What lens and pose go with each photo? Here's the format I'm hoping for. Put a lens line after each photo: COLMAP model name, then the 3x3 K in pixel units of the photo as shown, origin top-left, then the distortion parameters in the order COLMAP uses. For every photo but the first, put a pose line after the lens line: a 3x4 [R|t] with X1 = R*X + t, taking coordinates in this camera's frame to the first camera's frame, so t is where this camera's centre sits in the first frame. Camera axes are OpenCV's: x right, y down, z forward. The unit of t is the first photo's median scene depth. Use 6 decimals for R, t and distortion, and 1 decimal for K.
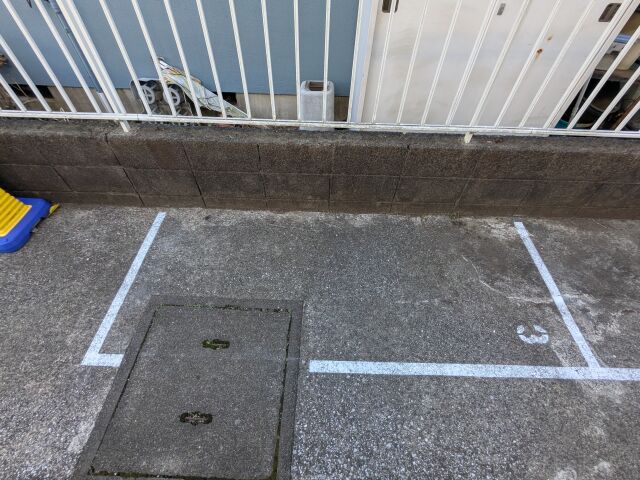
lens RADIAL K [[300.3, 0, 320.0], [0, 300.3, 240.0], [0, 0, 1]] dist [0.000939, 0.001290]
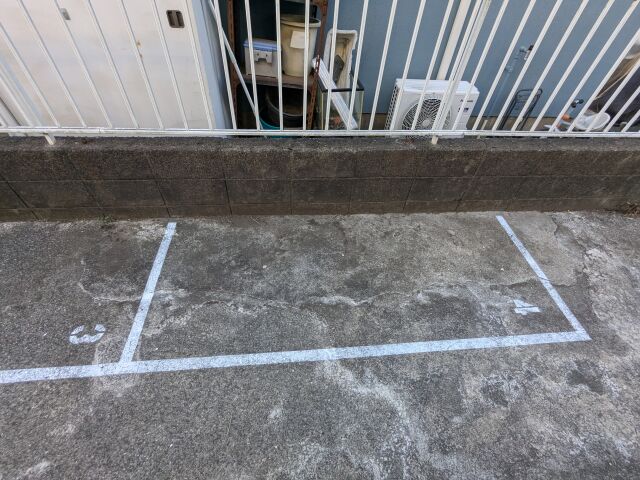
lens RADIAL K [[300.3, 0, 320.0], [0, 300.3, 240.0], [0, 0, 1]] dist [0.000939, 0.001290]
pose [[0.993389, -0.056393, 0.099991, 1.300714], [0.061886, 0.996690, -0.052709, 0.102127], [-0.096688, 0.058548, 0.993591, -0.056833]]
